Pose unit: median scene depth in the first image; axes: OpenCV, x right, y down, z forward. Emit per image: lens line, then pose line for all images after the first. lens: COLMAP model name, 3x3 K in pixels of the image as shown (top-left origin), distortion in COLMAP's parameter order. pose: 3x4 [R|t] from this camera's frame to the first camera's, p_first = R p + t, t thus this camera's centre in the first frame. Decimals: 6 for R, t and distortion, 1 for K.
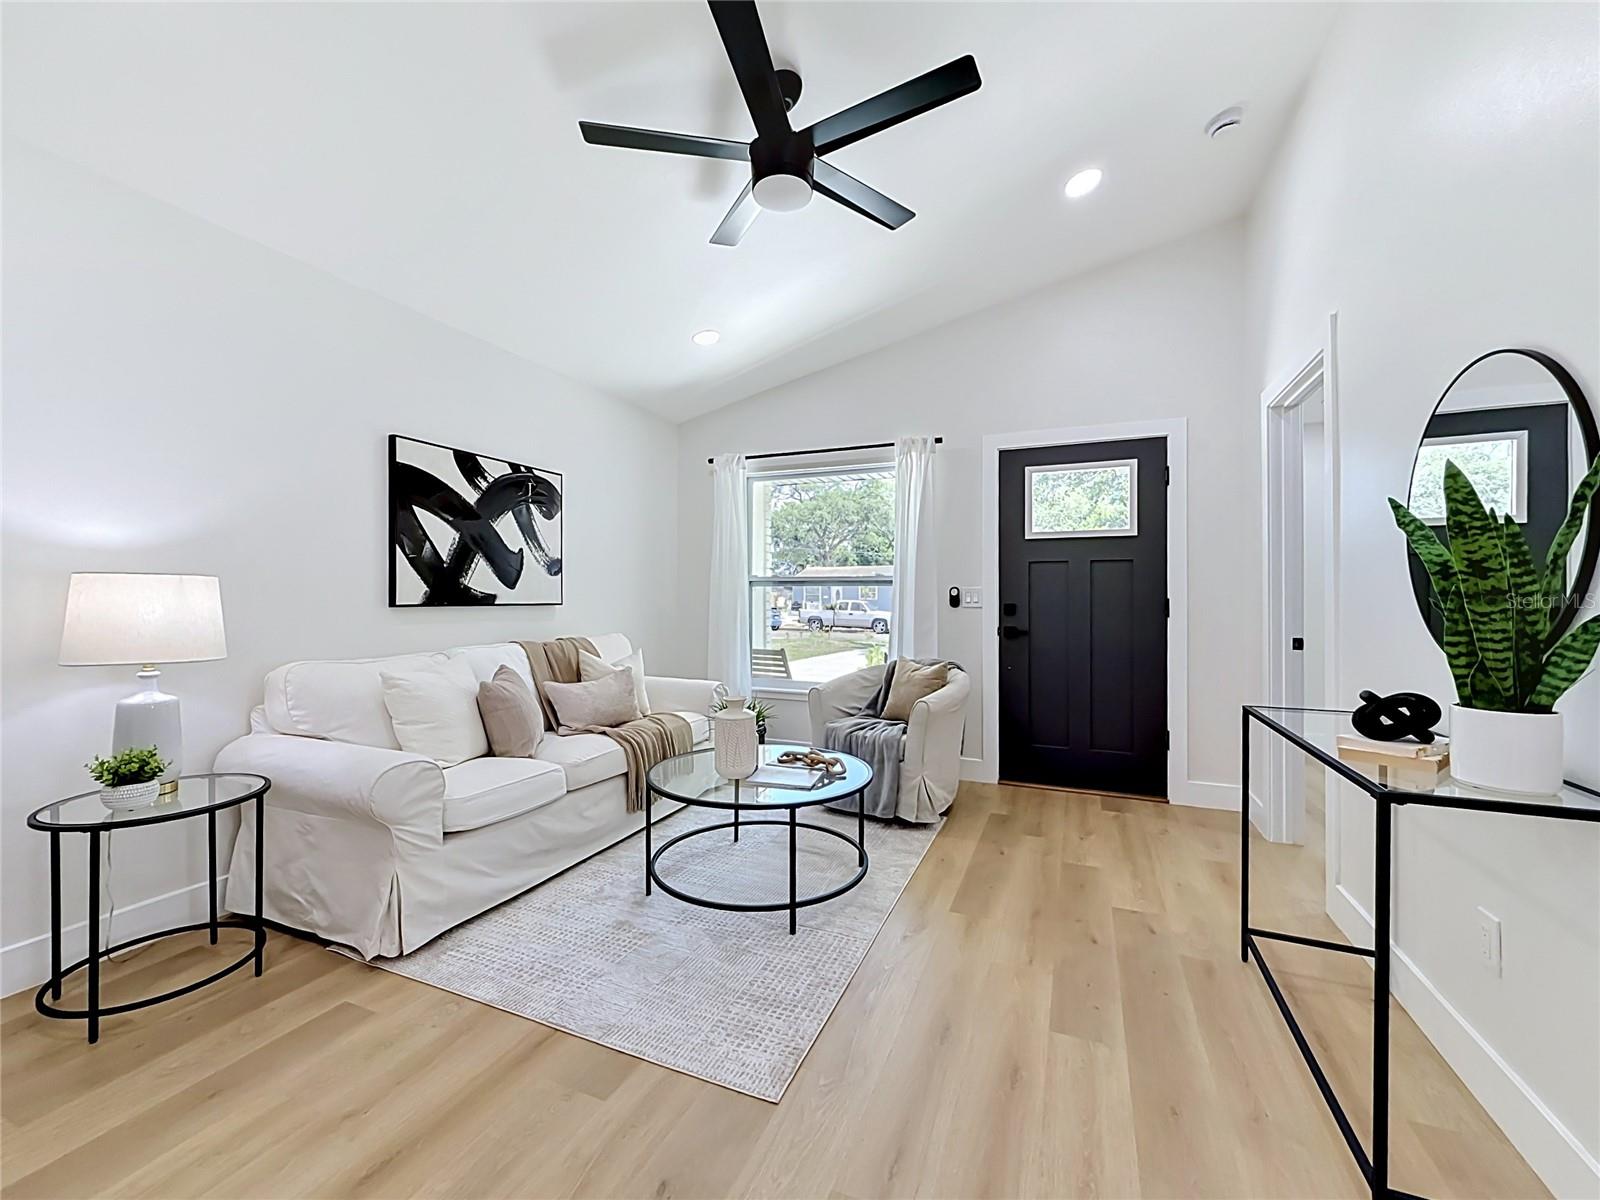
lens RADIAL K [[653.8, 0, 801.1], [0, 653.8, 597.9], [0, 0, 1]] dist [0.000899, 0.000142]
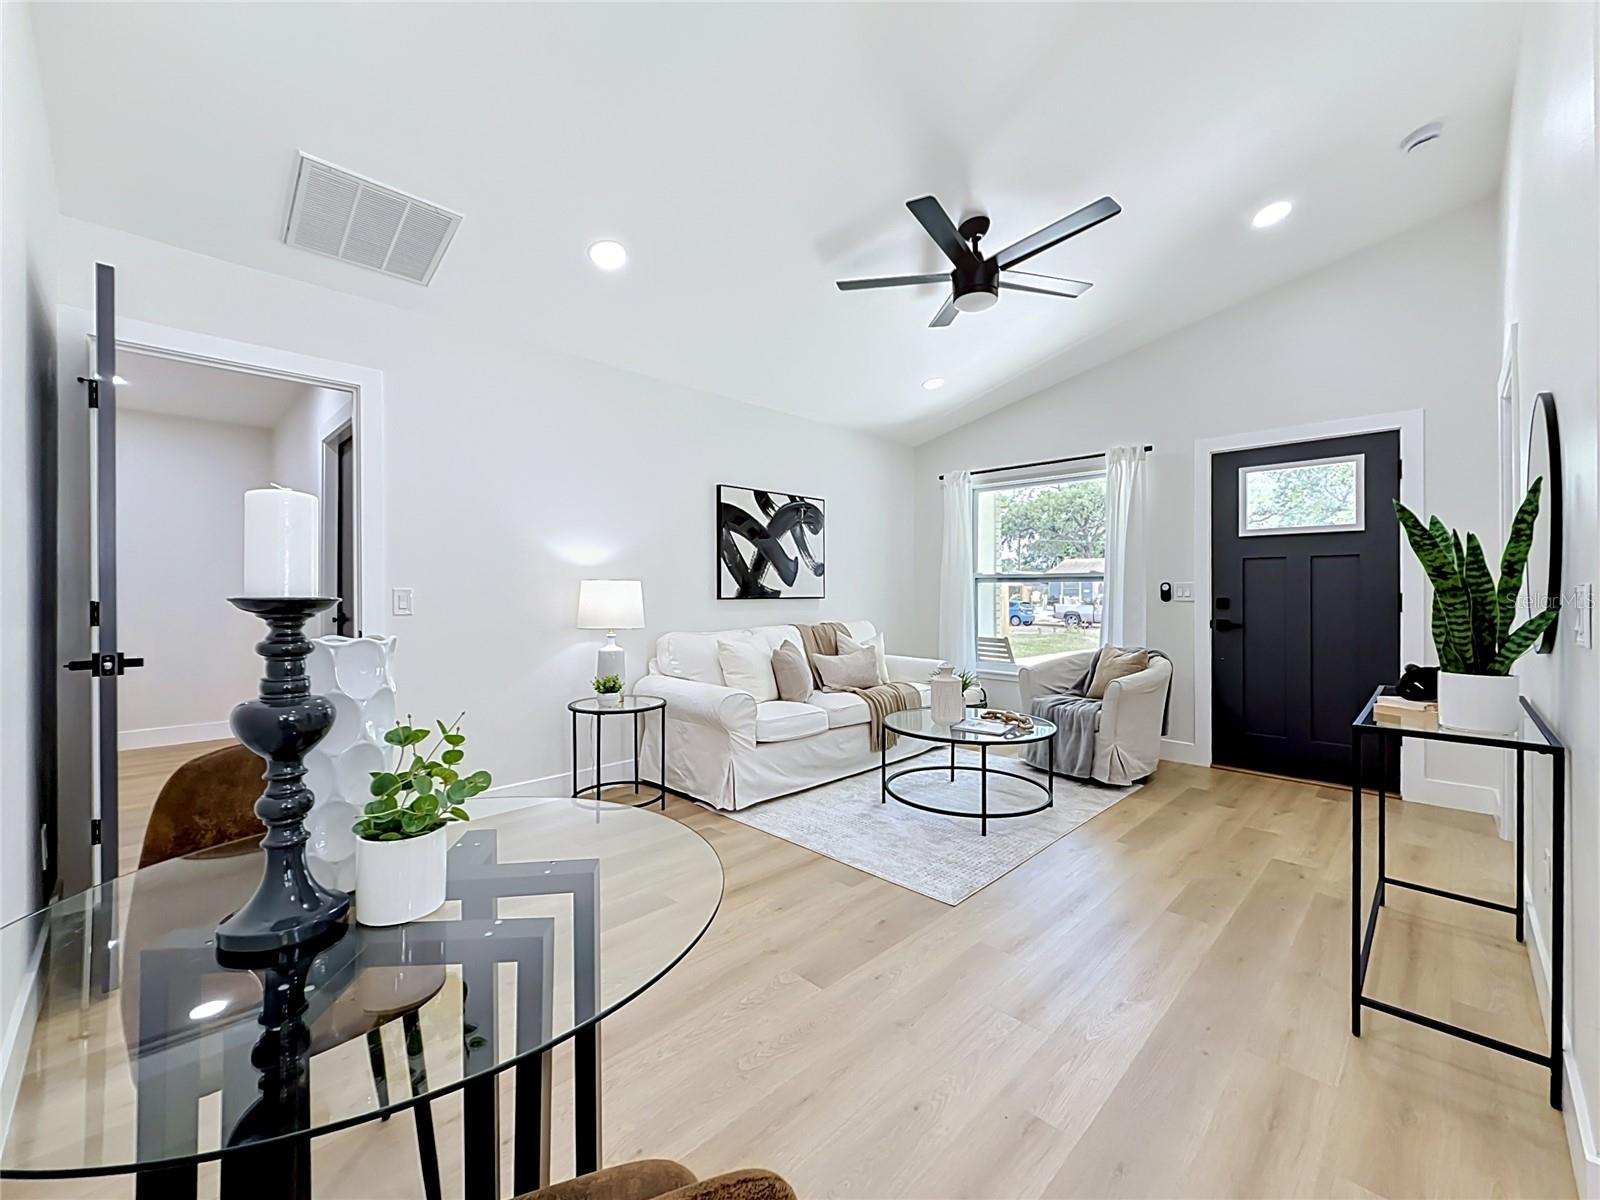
lens RADIAL K [[652.4, 0, 800.0], [0, 652.4, 592.7], [0, 0, 1]] dist [-0.000024, 0.000122]
pose [[0.927678, -0.001037, -0.373379, 0.099183], [0.001321, 0.999999, 0.000505, -0.001183], [0.373378, -0.000962, 0.927679, -0.296155]]
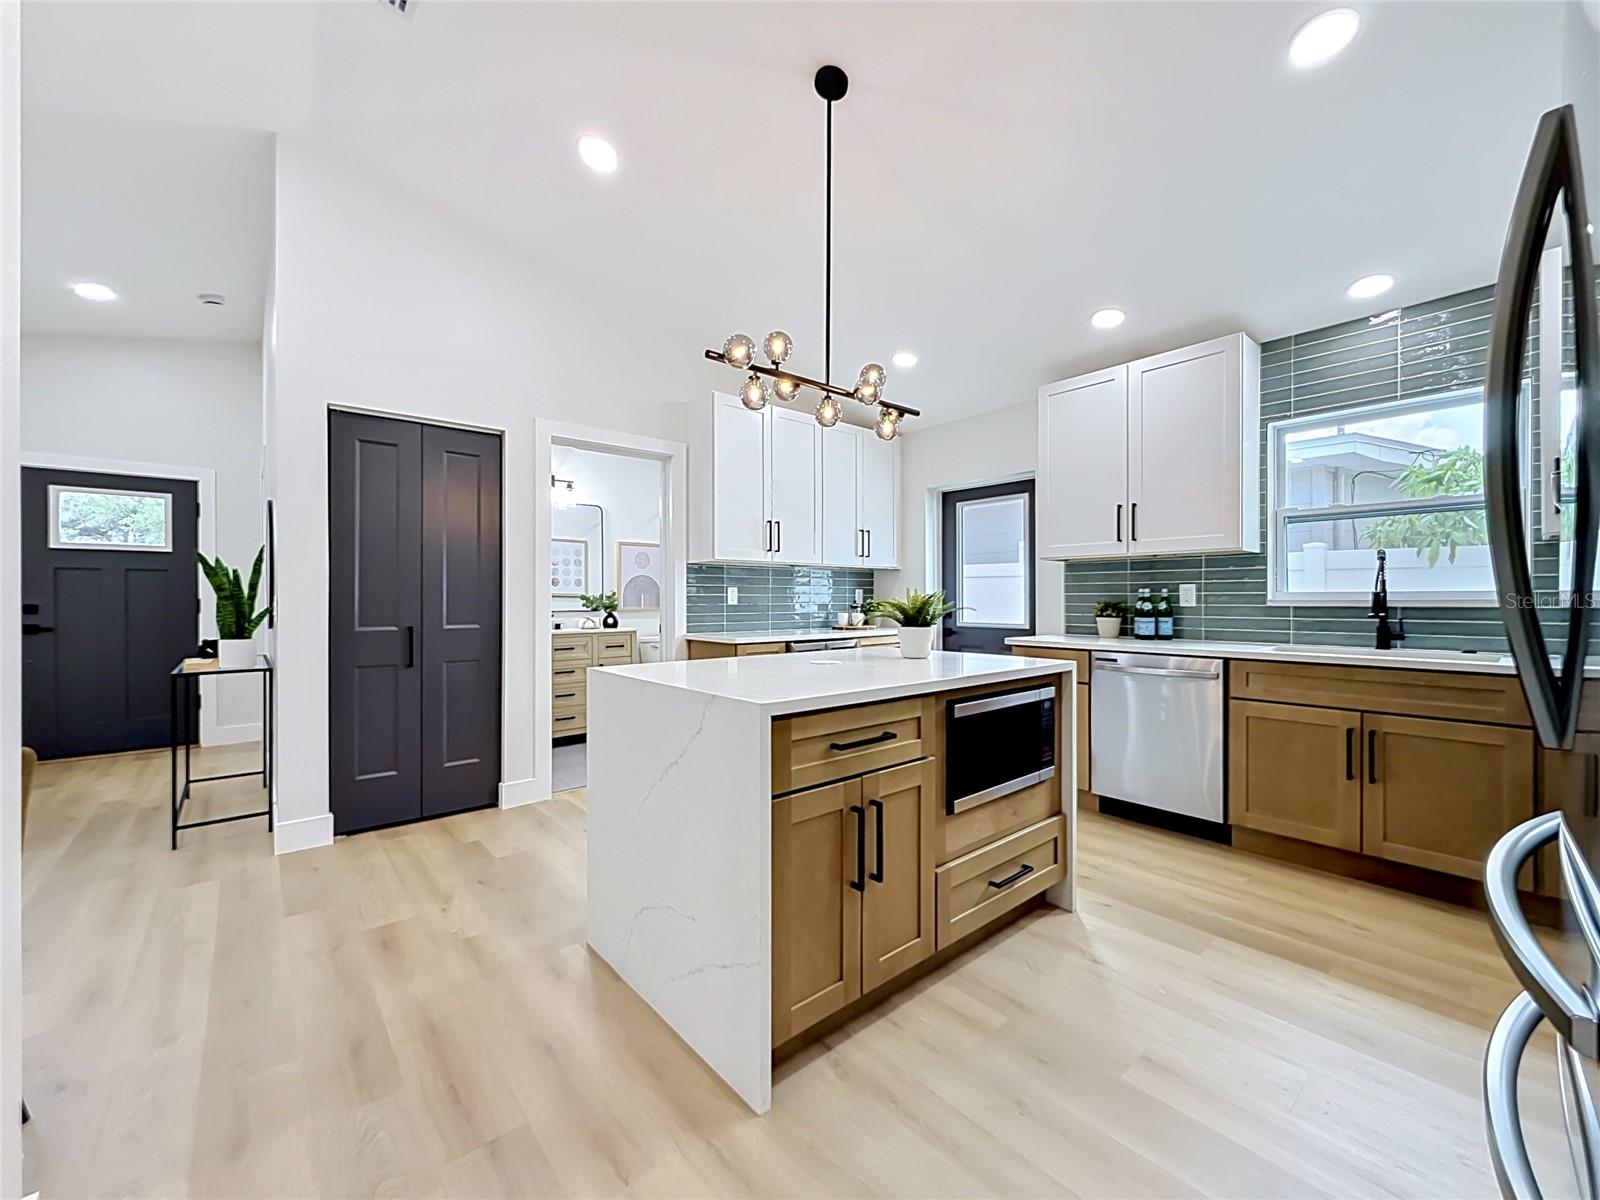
lens RADIAL K [[644.0, 0, 800.0], [0, 644.0, 600.0], [0, 0, 1]] dist [0.002553, 0.000287]
pose [[0.444961, -0.004844, 0.895537, -0.109474], [0.001554, 0.999988, 0.004637, -0.001463], [-0.895549, -0.000672, 0.444963, -0.854340]]
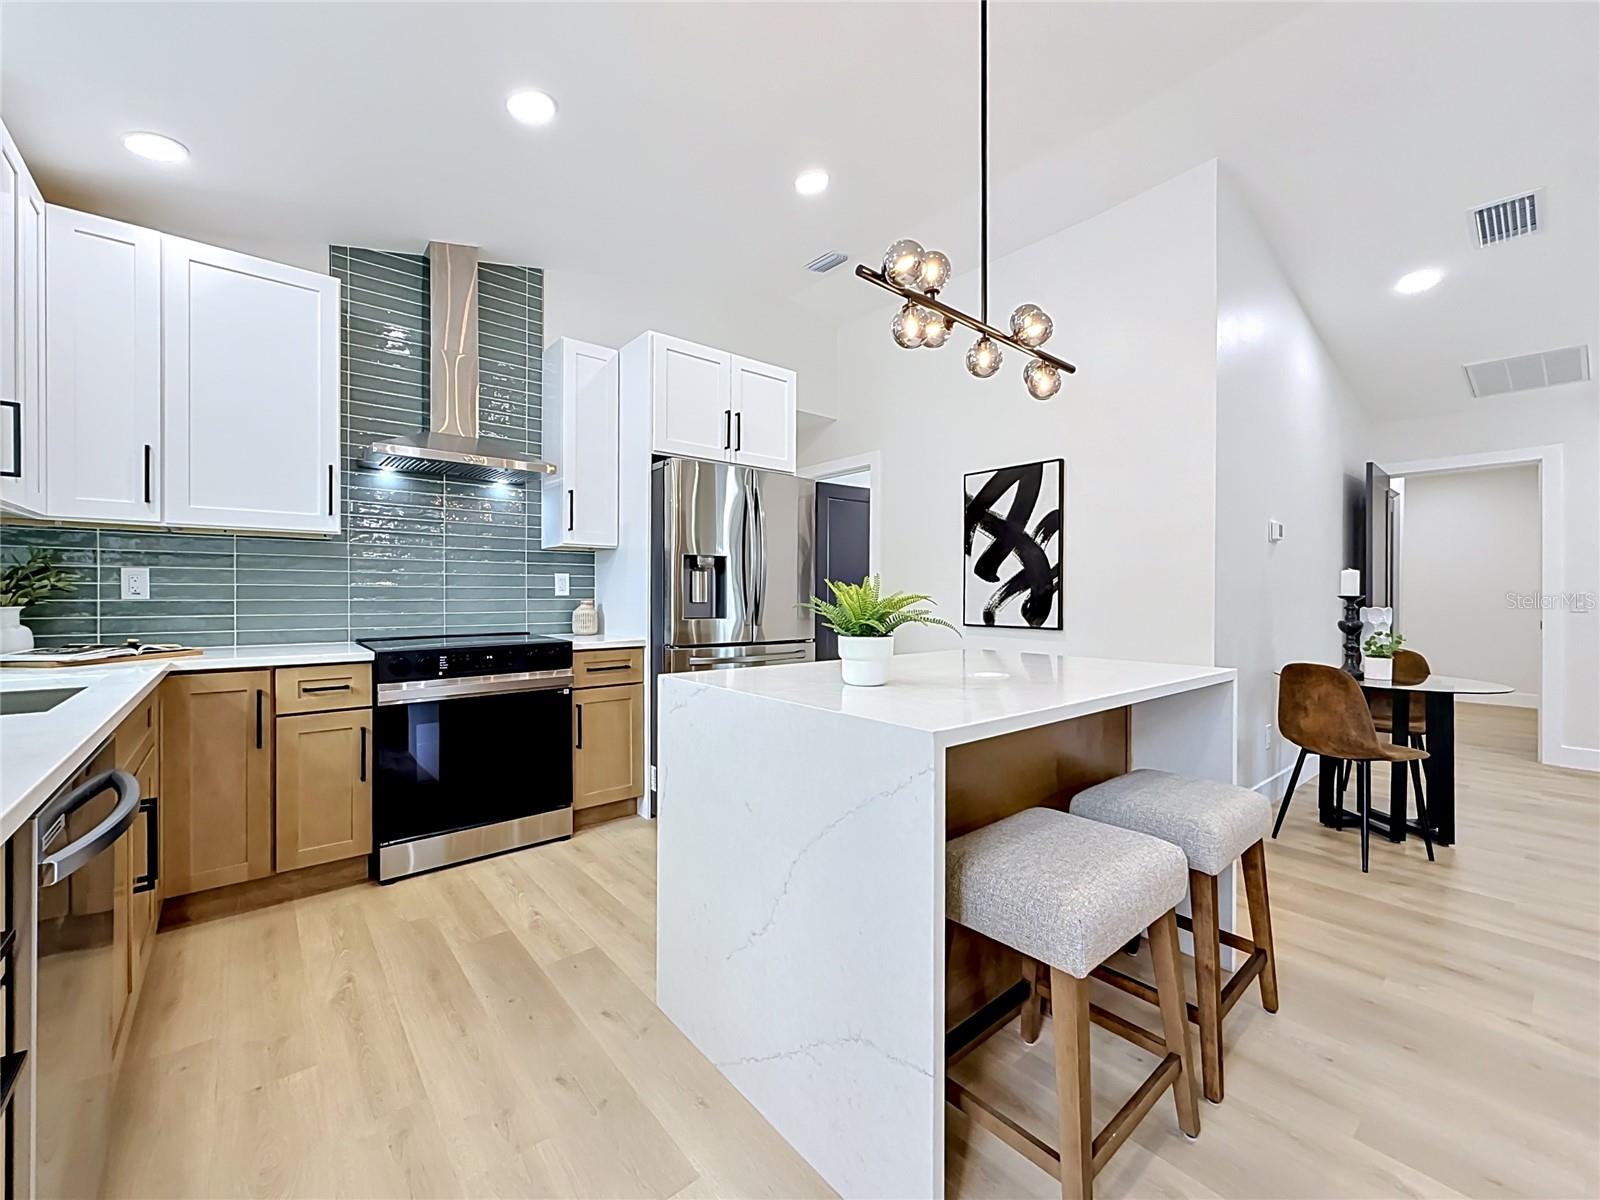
lens RADIAL K [[653.8, 0, 801.1], [0, 653.8, 597.9], [0, 0, 1]] dist [0.000899, 0.000142]
pose [[-0.453153, 0.003903, -0.891424, 1.147859], [-0.002851, 0.999979, 0.005827, 0.001892], [0.891428, 0.005182, -0.453132, -0.440688]]
